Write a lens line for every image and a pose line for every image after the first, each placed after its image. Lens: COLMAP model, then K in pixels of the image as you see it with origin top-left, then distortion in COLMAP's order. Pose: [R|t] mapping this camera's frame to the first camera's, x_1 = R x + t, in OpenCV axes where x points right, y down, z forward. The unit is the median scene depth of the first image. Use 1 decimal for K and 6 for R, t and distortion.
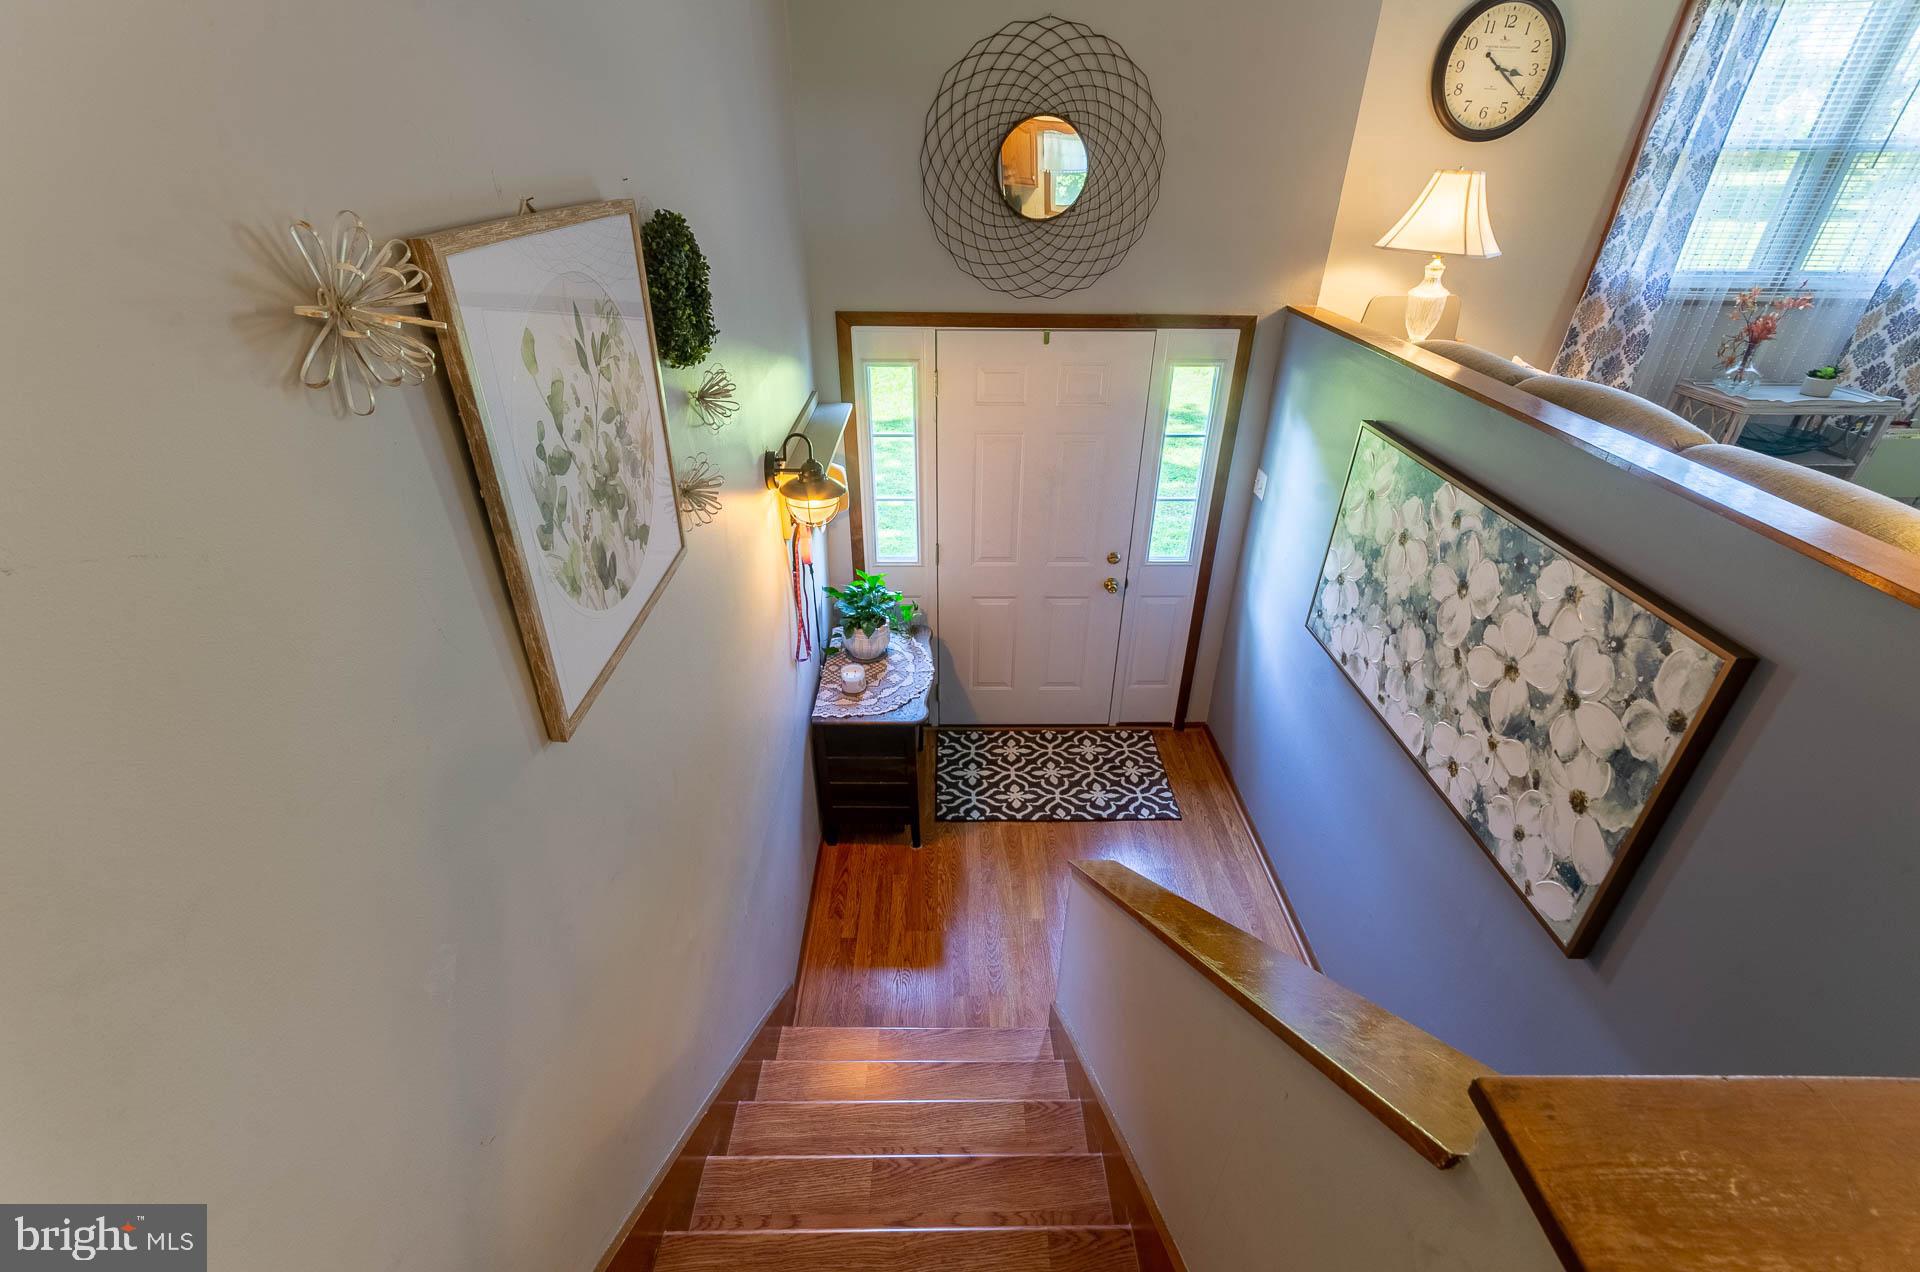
lens RADIAL K [[837.2, 0, 951.4], [0, 837.2, 645.1], [0, 0, 1]] dist [-0.001463, 0.001466]
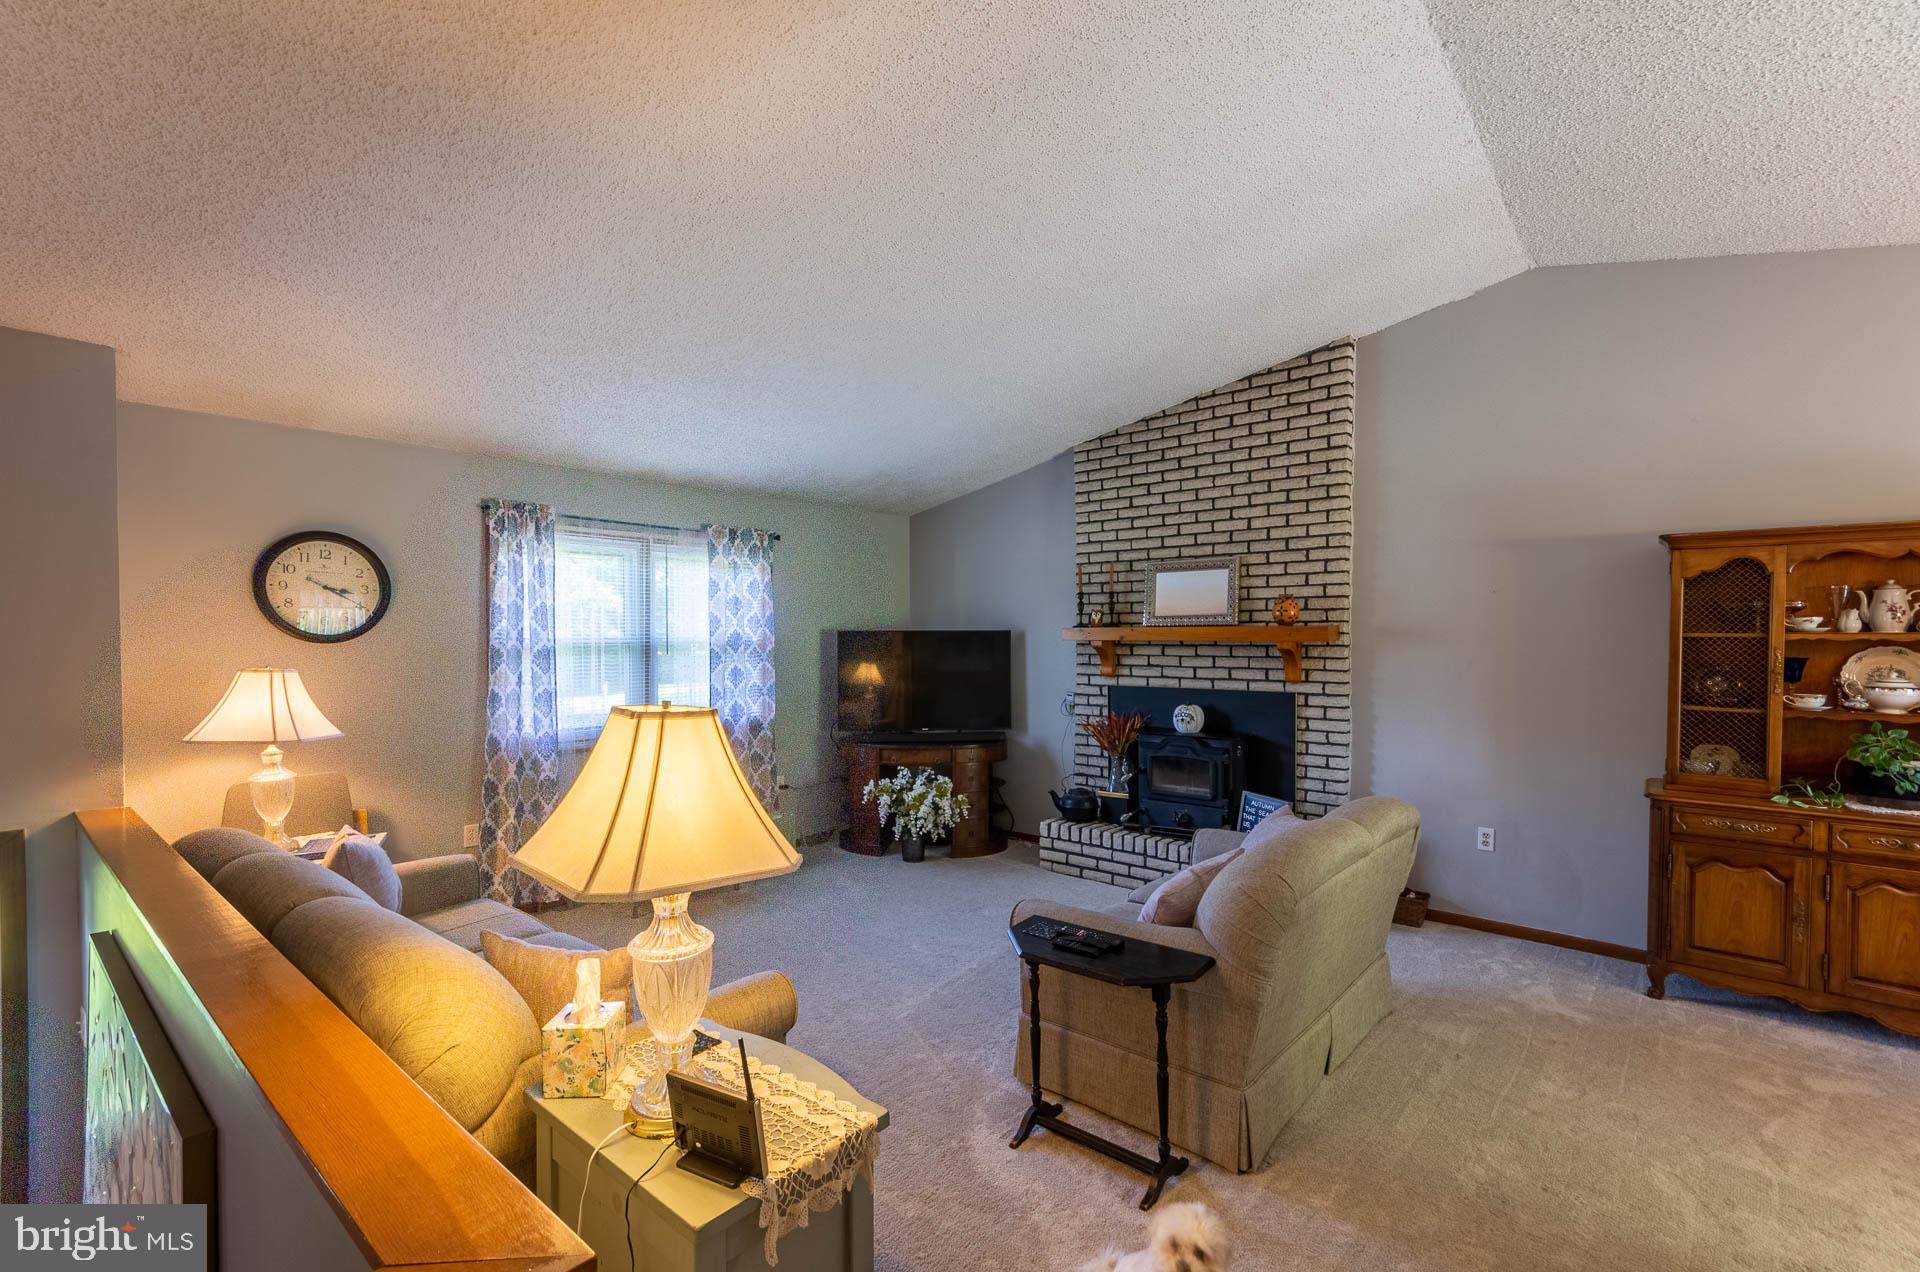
lens RADIAL K [[837.2, 0, 954.1], [0, 837.2, 653.8], [0, 0, 1]] dist [-0.001463, 0.001466]
pose [[0.657944, -0.027003, 0.752583, 0.364373], [0.389839, 0.867244, -0.309700, 0.075954], [-0.644310, 0.497151, 0.581124, -0.170742]]
